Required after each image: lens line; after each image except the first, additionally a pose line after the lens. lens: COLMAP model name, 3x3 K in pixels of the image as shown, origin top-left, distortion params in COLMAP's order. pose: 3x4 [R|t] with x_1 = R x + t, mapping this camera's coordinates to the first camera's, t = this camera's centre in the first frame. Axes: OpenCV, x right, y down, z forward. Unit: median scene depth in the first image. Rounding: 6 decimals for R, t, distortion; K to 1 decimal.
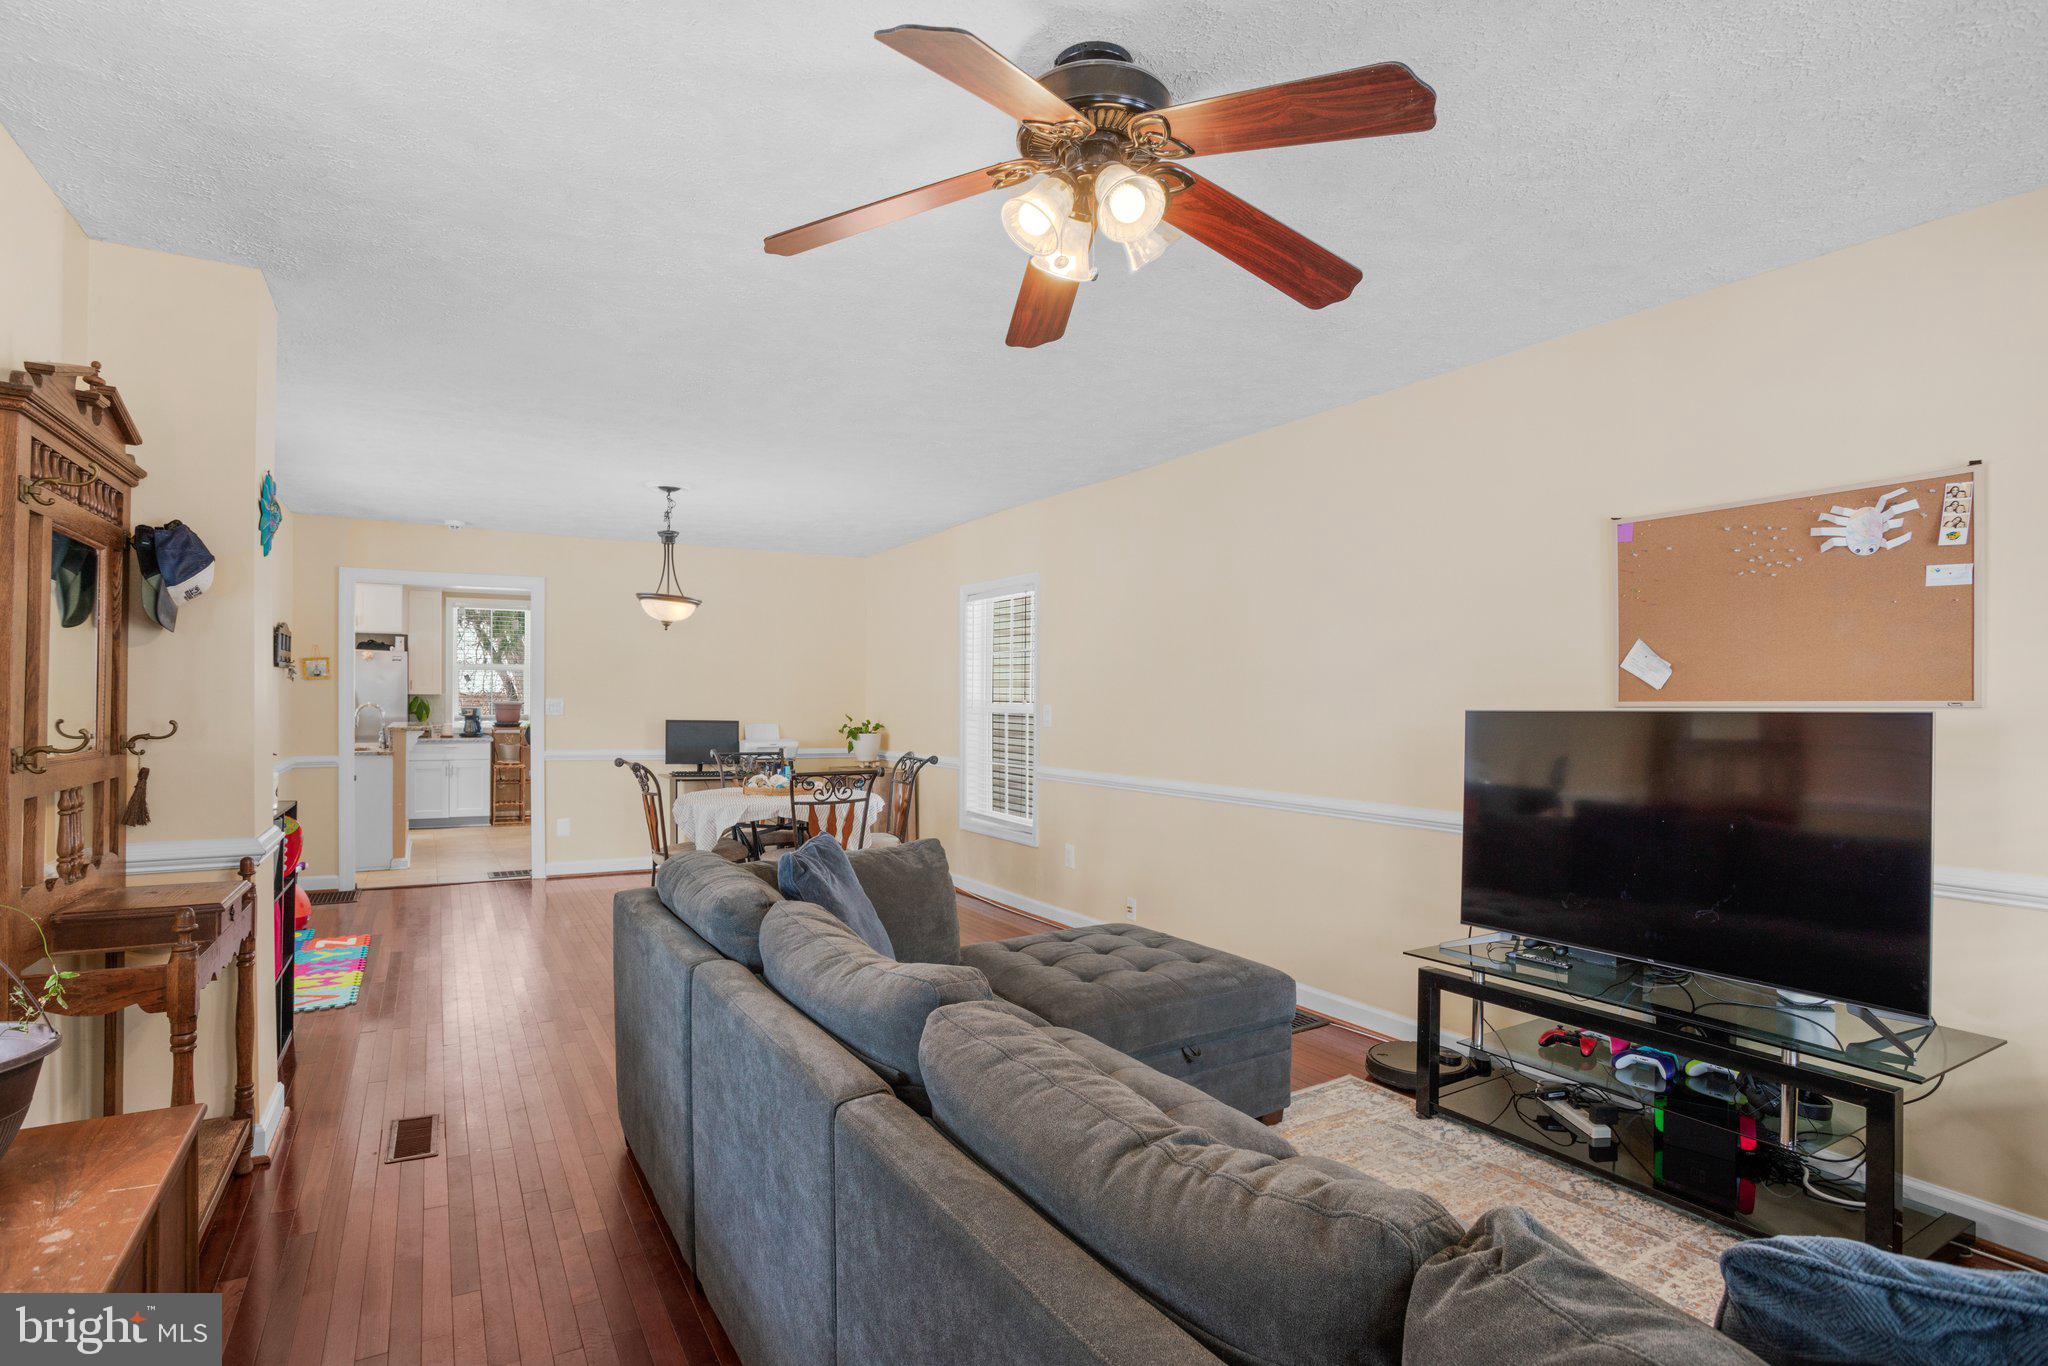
lens RADIAL K [[1022.6, 0, 1003.0], [0, 1022.6, 696.0], [0, 0, 1]] dist [-0.077705, 0.041589]
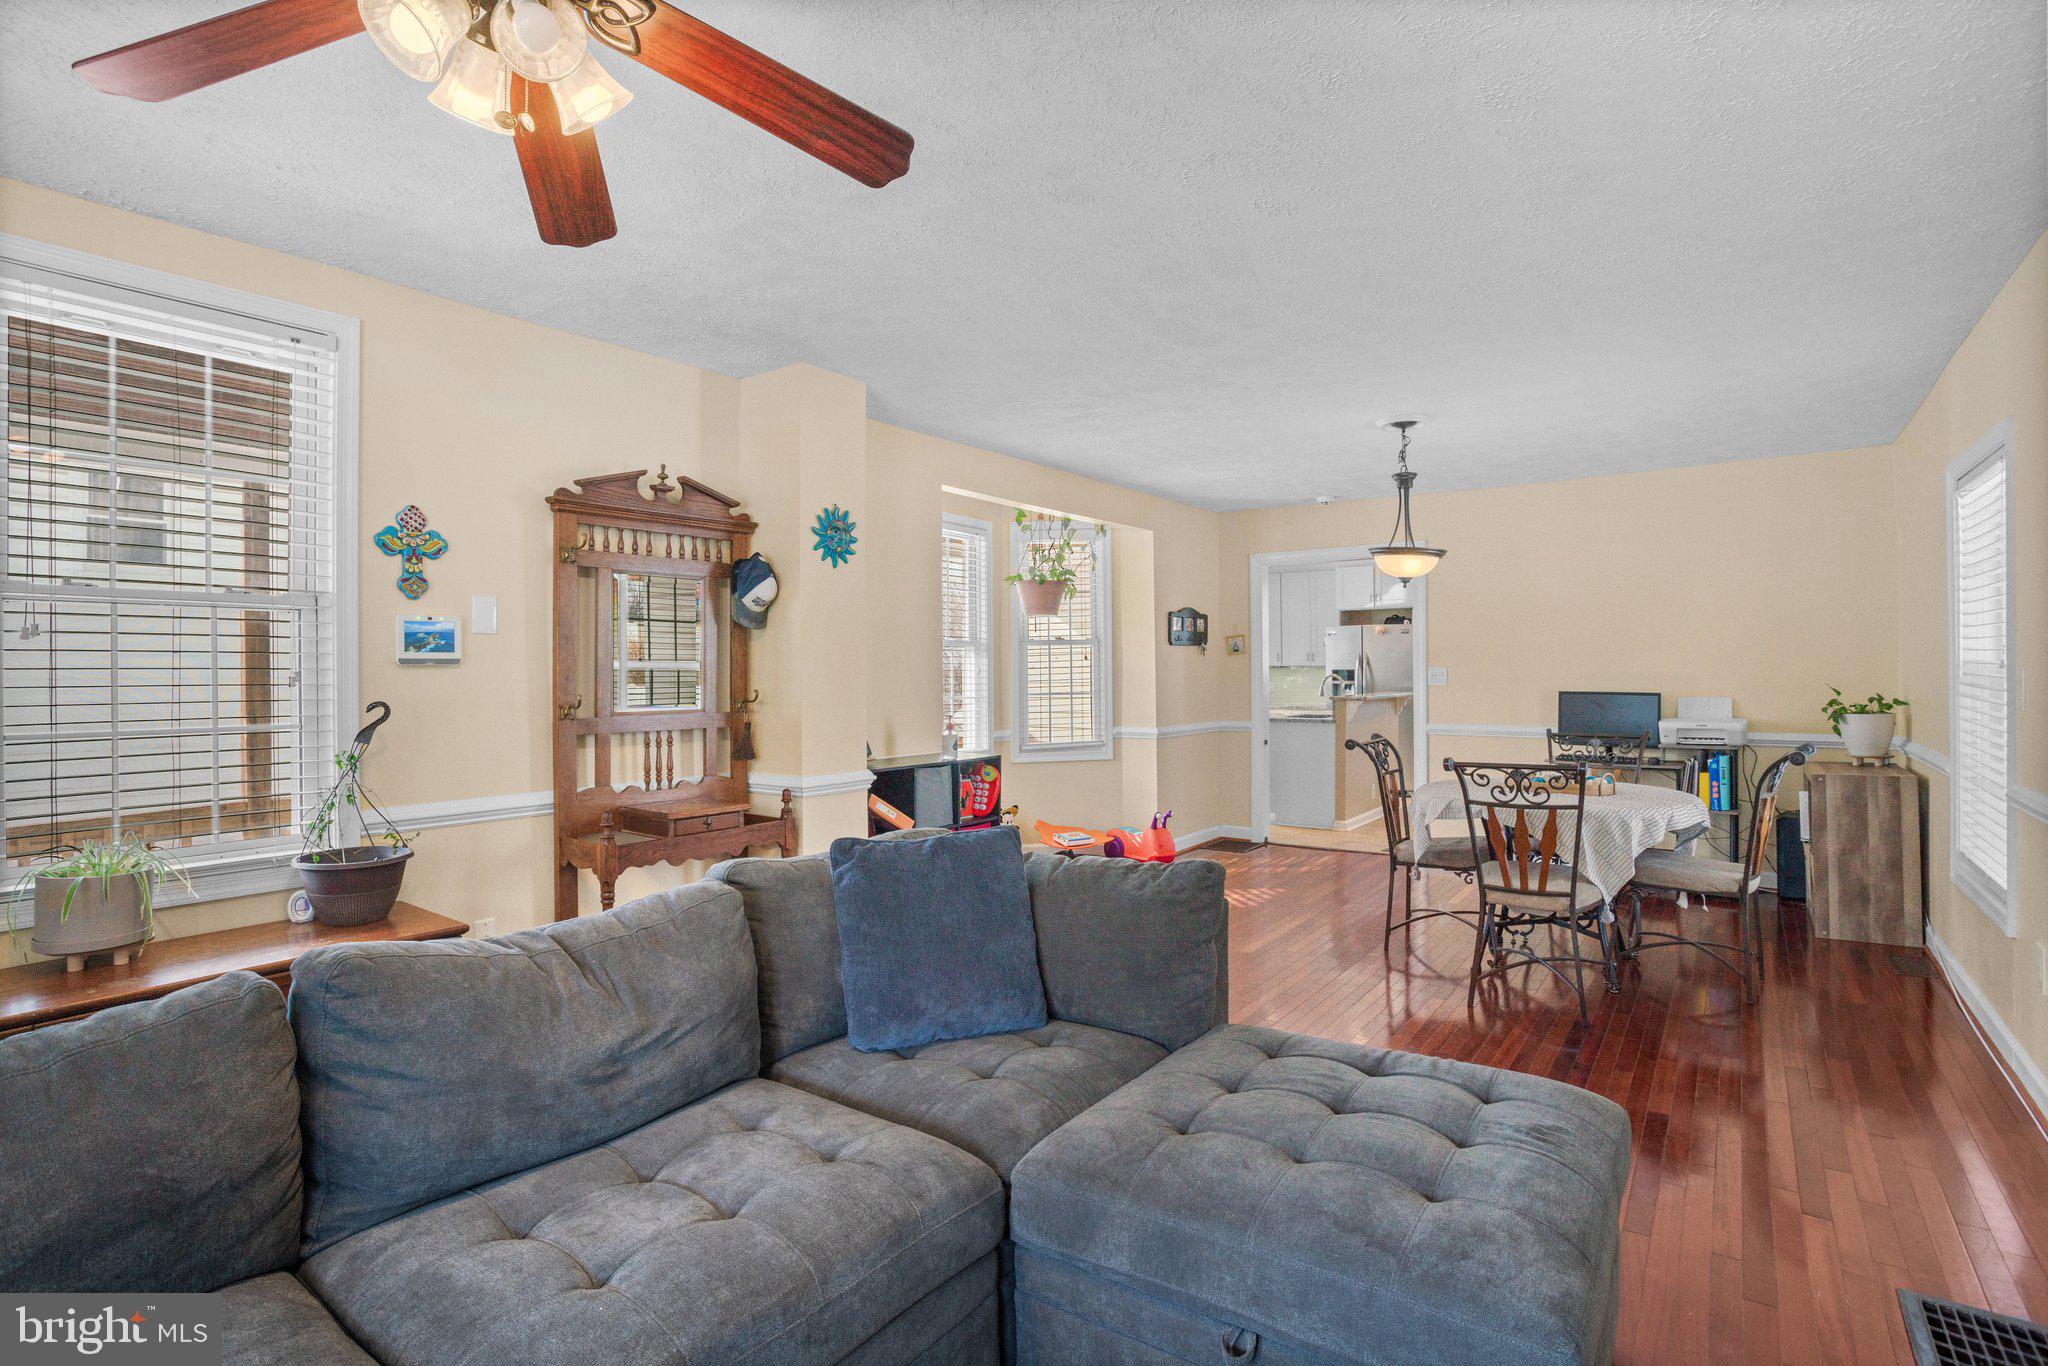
lens RADIAL K [[1008.3, 0, 1013.1], [0, 1008.3, 672.2], [0, 0, 1]] dist [-0.074552, 0.032394]
pose [[0.409662, -0.008426, -0.912198, 0.332404], [0.014102, 0.999896, -0.002903, 0.004823], [0.912128, -0.011675, 0.409739, 0.373658]]
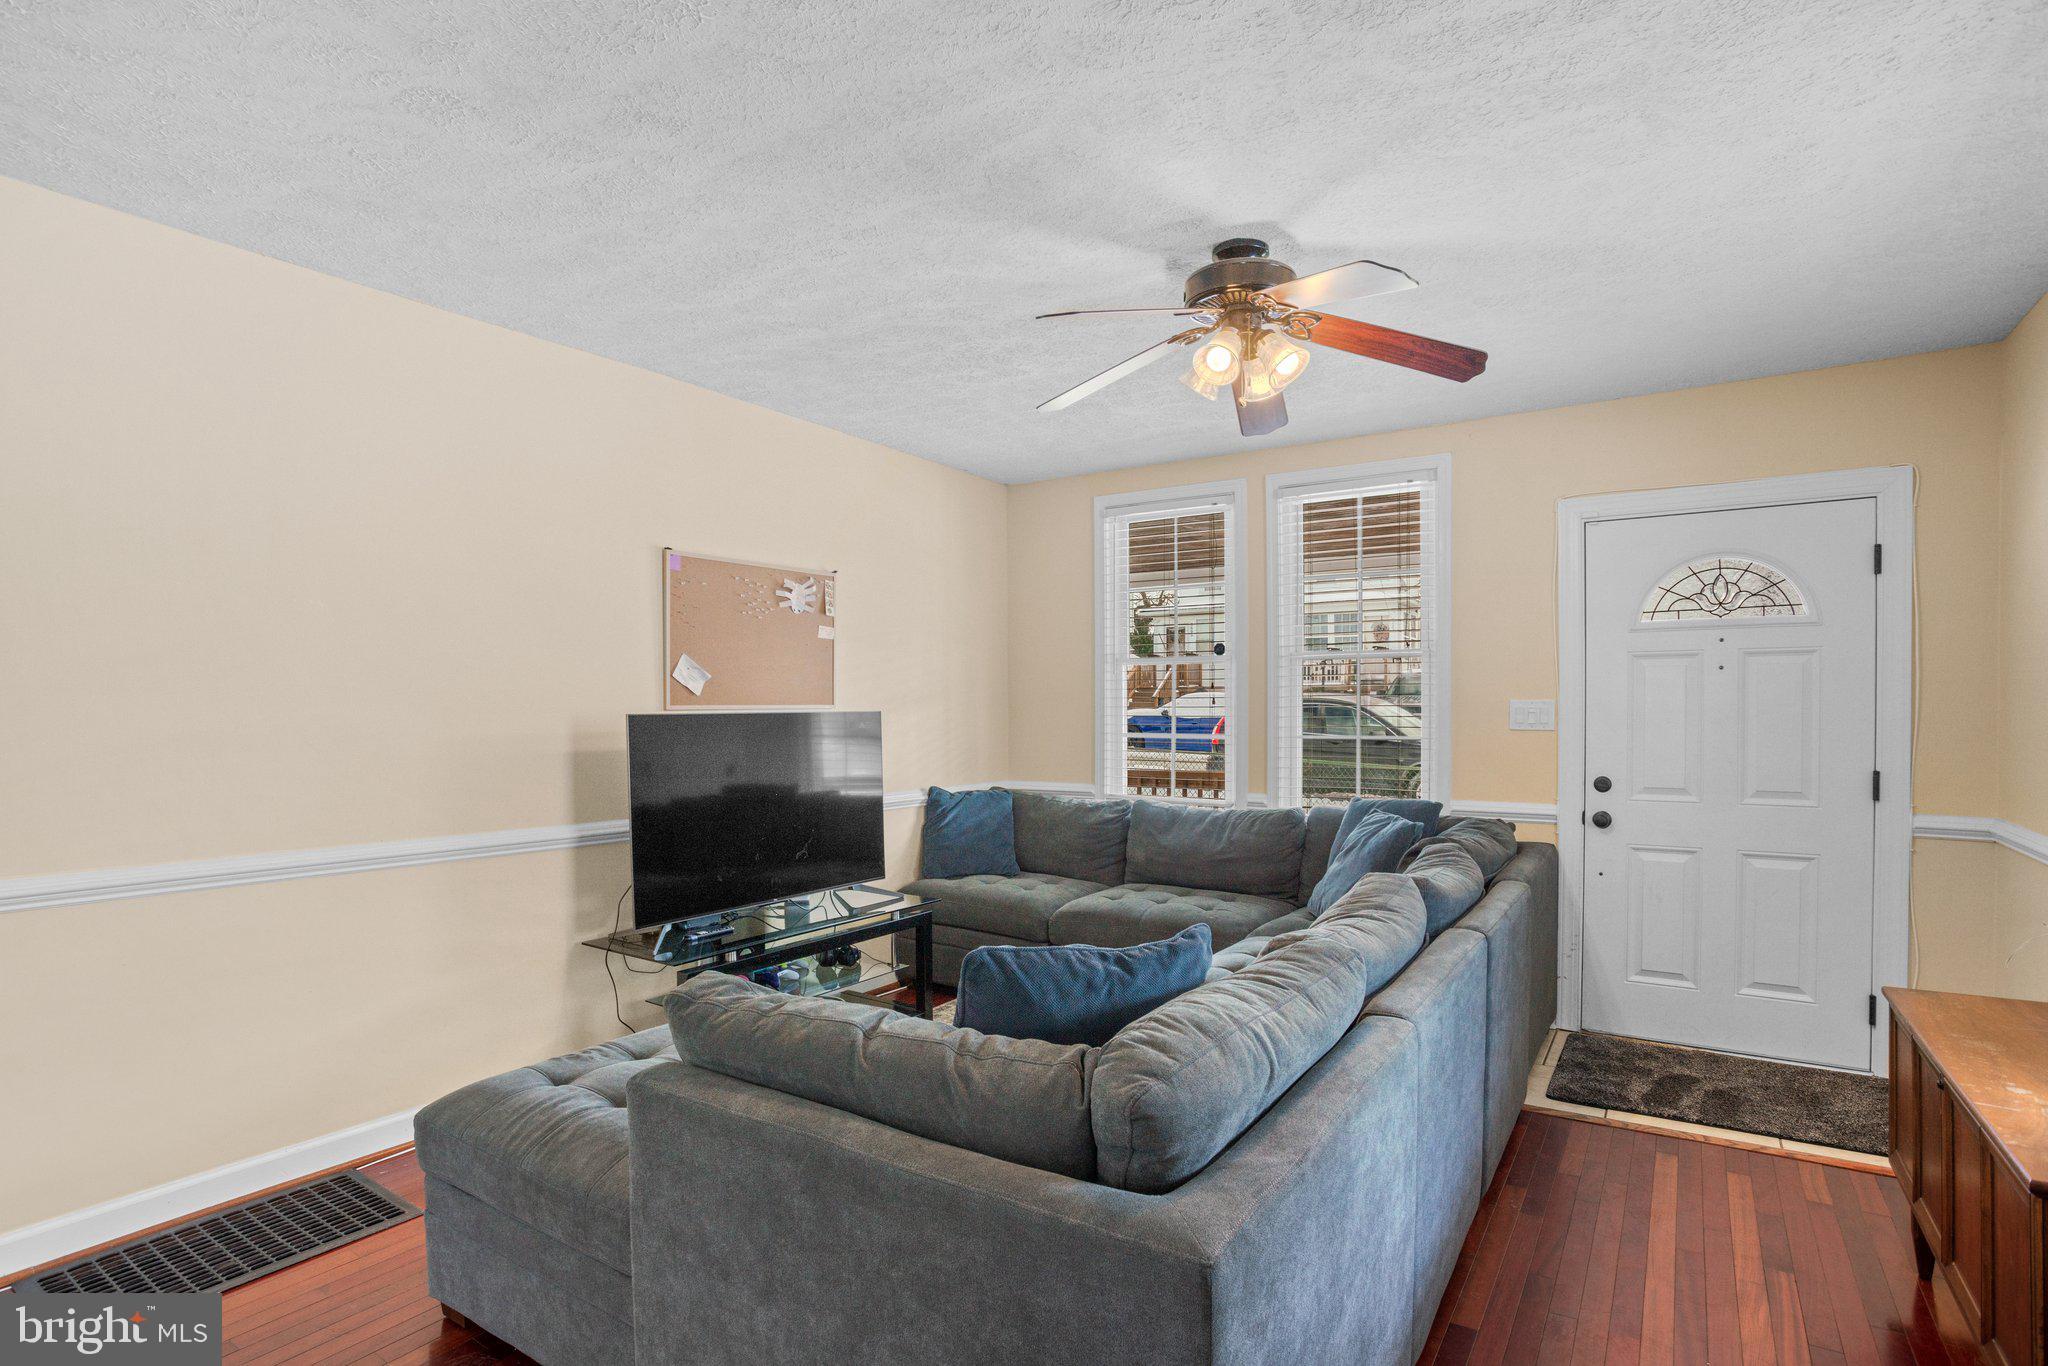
lens RADIAL K [[1043.5, 0, 1010.0], [0, 1043.5, 722.9], [0, 0, 1]] dist [-0.052753, 0.000911]
pose [[-0.449765, -0.014145, 0.893035, -0.384967], [-0.002363, 0.999890, 0.014647, 0.004181], [-0.893144, 0.004477, -0.449749, 0.707729]]
